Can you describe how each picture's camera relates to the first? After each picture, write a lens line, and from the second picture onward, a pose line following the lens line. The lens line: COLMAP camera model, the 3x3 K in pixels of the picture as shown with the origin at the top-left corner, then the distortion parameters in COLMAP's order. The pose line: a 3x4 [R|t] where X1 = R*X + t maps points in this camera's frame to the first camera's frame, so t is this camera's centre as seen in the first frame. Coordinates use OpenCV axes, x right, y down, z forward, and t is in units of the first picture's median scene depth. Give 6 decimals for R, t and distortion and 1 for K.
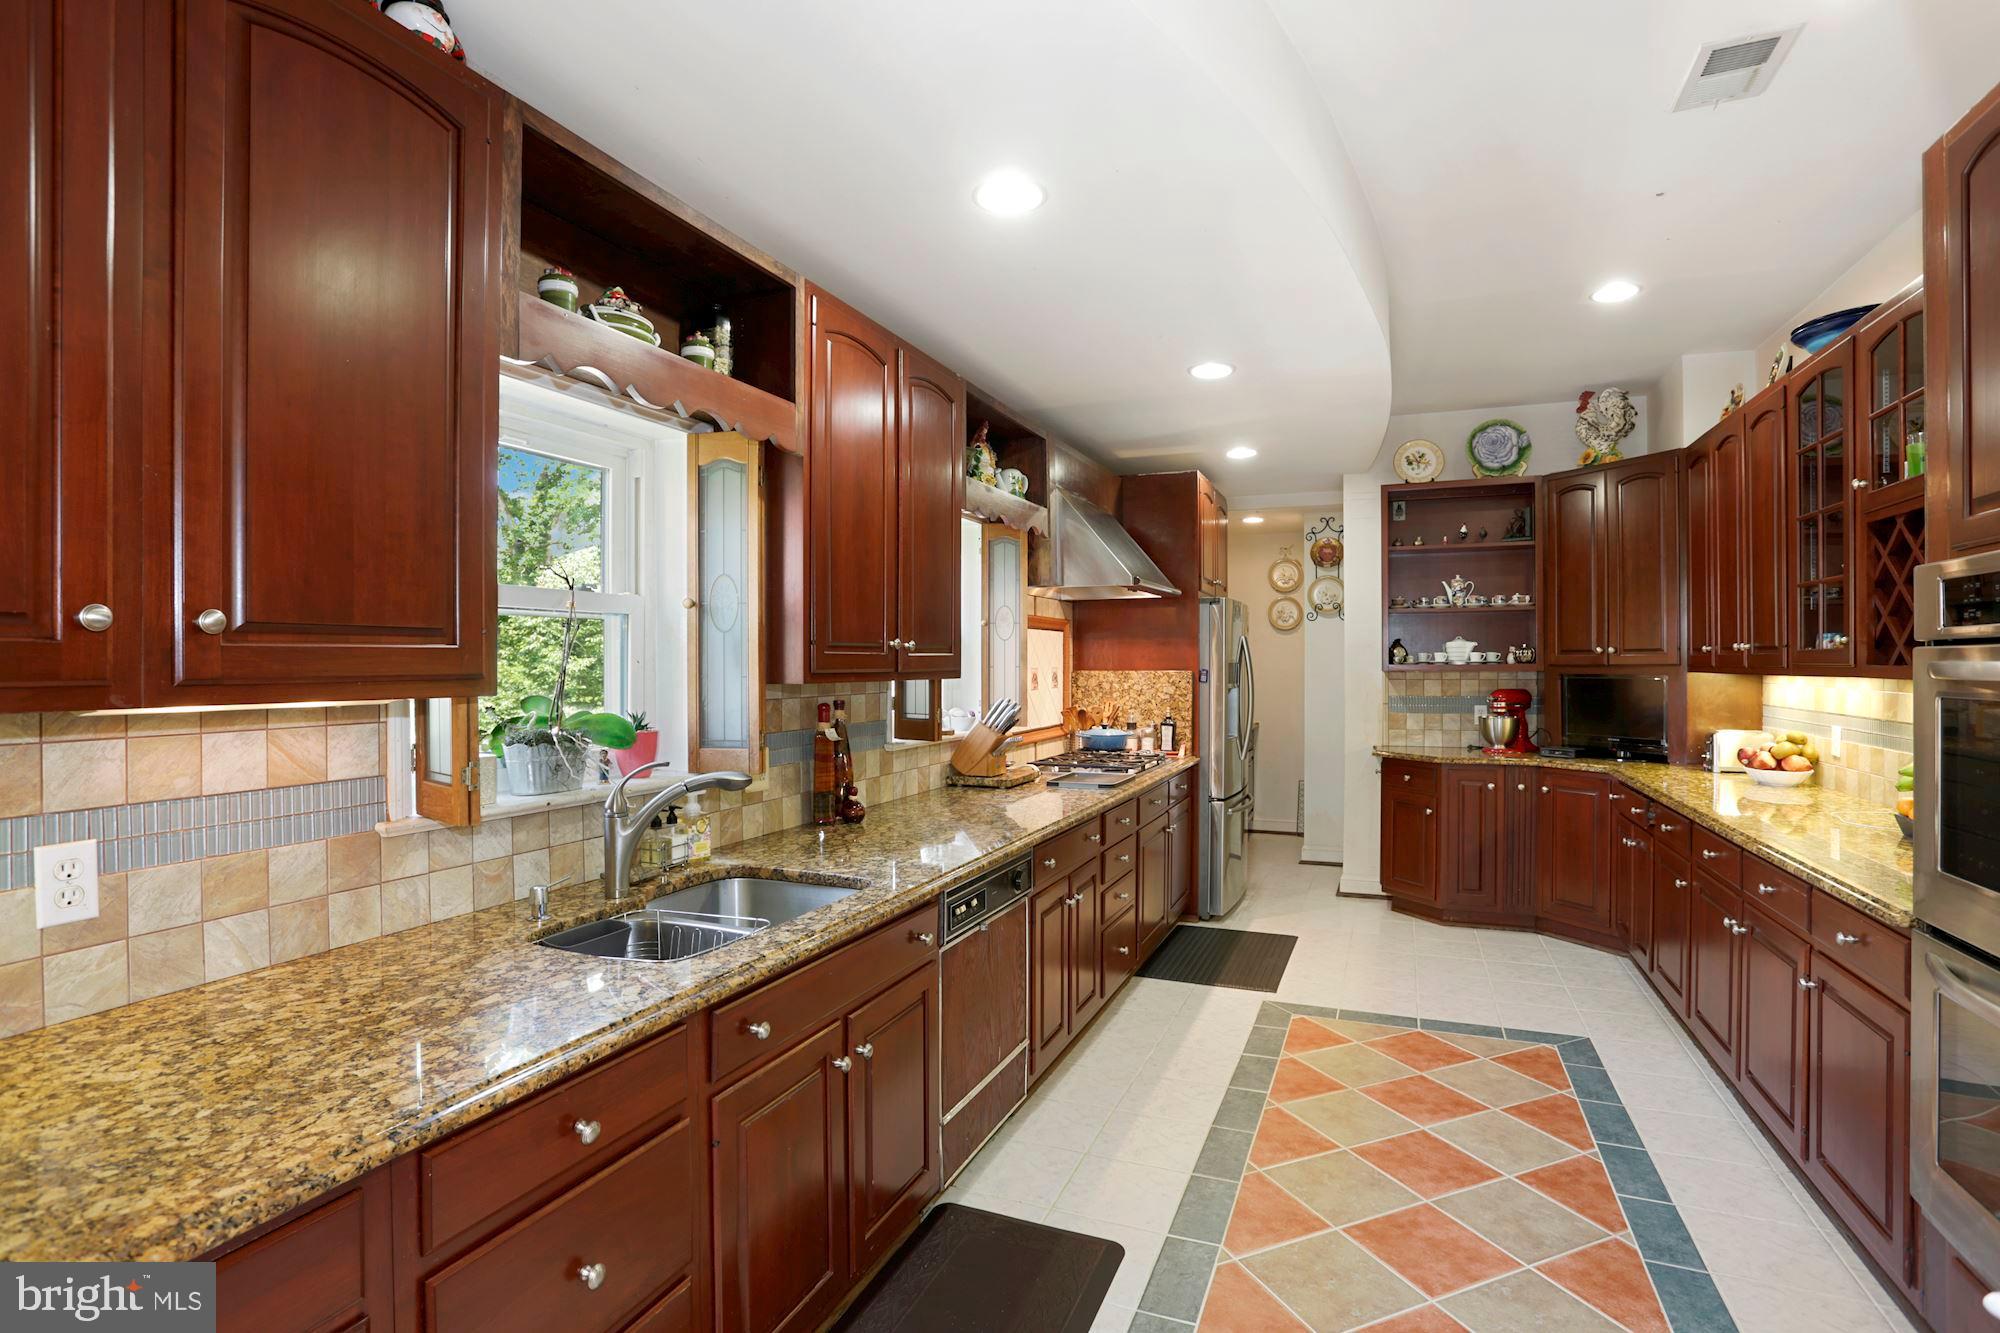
lens RADIAL K [[957.2, 0, 997.9], [0, 957.2, 659.2], [0, 0, 1]] dist [-0.033252, 0.000130]
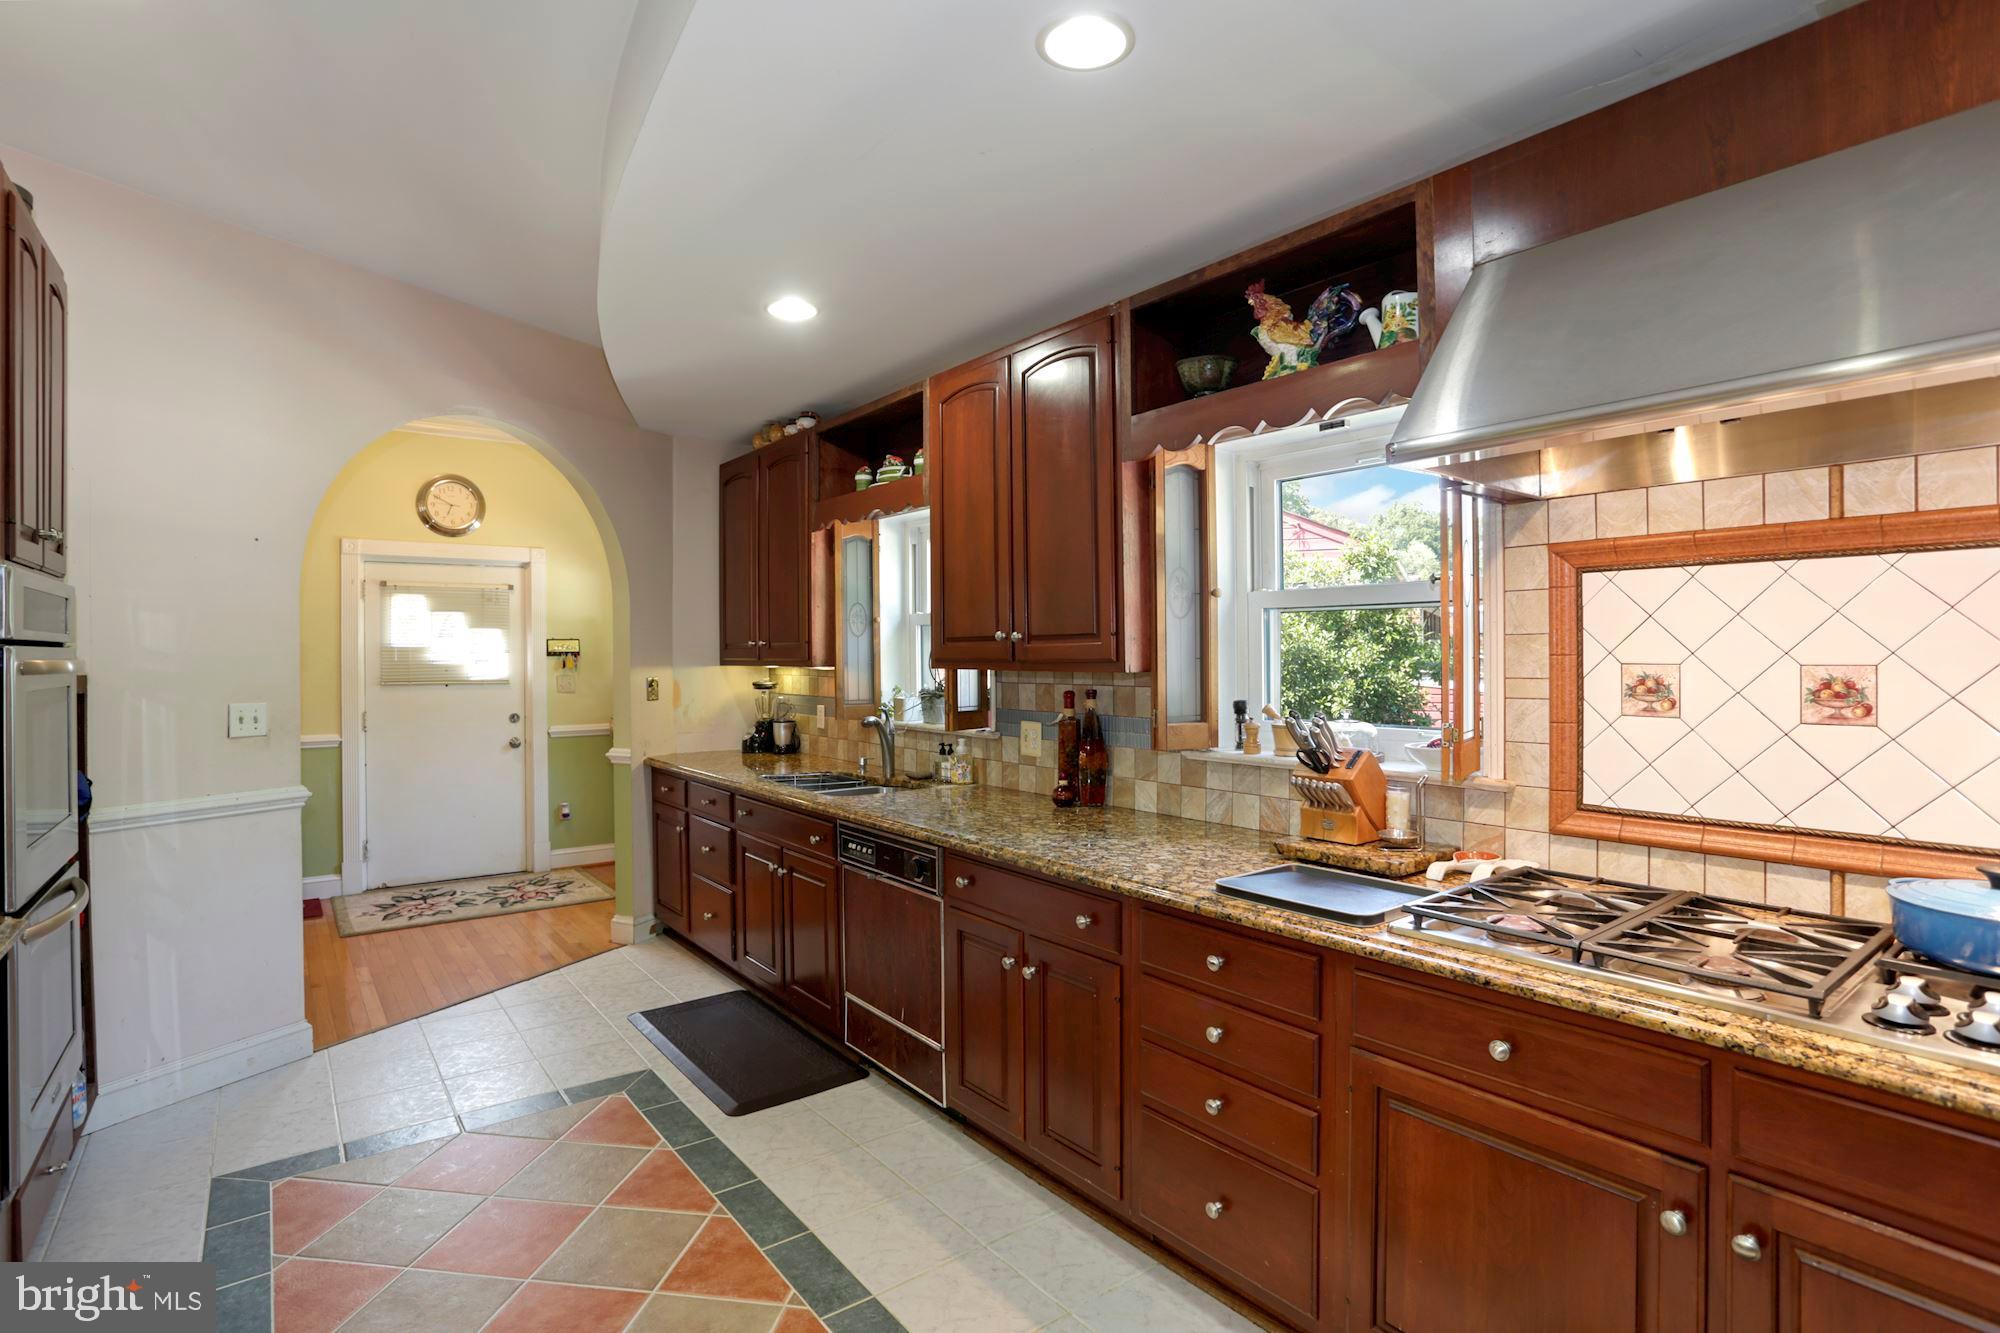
lens RADIAL K [[957.2, 0, 998.6], [0, 957.2, 665.8], [0, 0, 1]] dist [-0.033252, 0.000130]
pose [[-0.493765, 0.018543, -0.869398, 0.937290], [0.011434, 0.999825, 0.014831, 0.001553], [0.869520, -0.002617, -0.493891, 1.720585]]
